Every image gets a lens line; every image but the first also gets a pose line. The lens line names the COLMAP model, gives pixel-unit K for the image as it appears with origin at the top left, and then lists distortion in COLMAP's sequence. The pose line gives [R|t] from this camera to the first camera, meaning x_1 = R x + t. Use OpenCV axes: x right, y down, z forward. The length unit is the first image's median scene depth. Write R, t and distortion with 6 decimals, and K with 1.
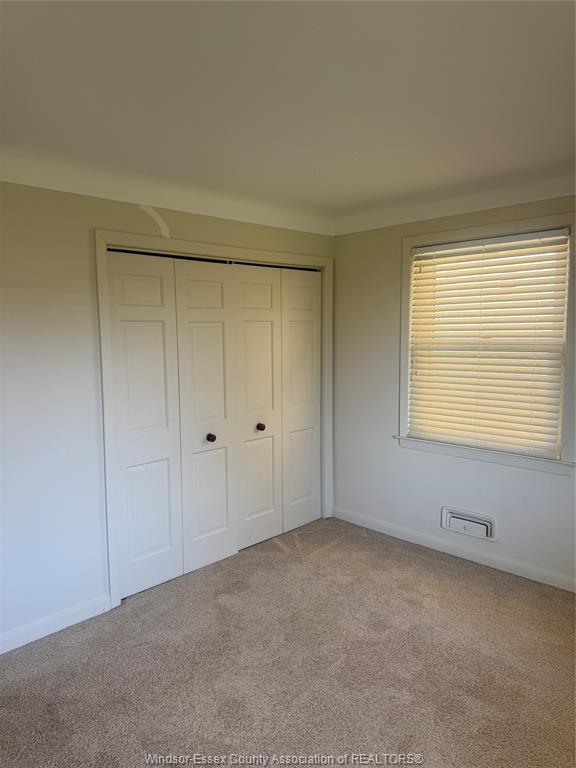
lens RADIAL K [[534.0, 0, 289.6], [0, 534.0, 384.8], [0, 0, 1]] dist [0.038517, -0.030525]
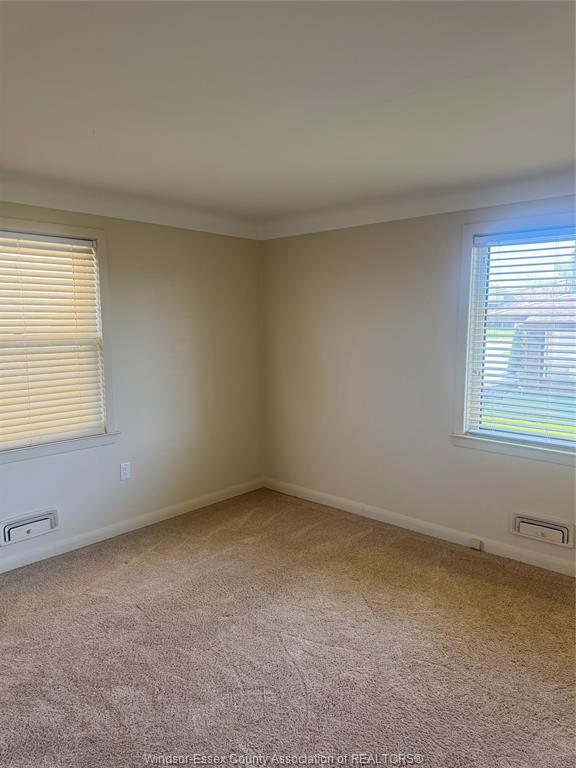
lens RADIAL K [[534.0, 0, 289.9], [0, 534.0, 383.6], [0, 0, 1]] dist [0.038517, -0.030525]
pose [[-0.031227, -0.102560, 0.994237, -0.700515], [0.101884, 0.989214, 0.105242, -0.056147], [-0.994306, 0.104583, -0.020441, 0.599675]]
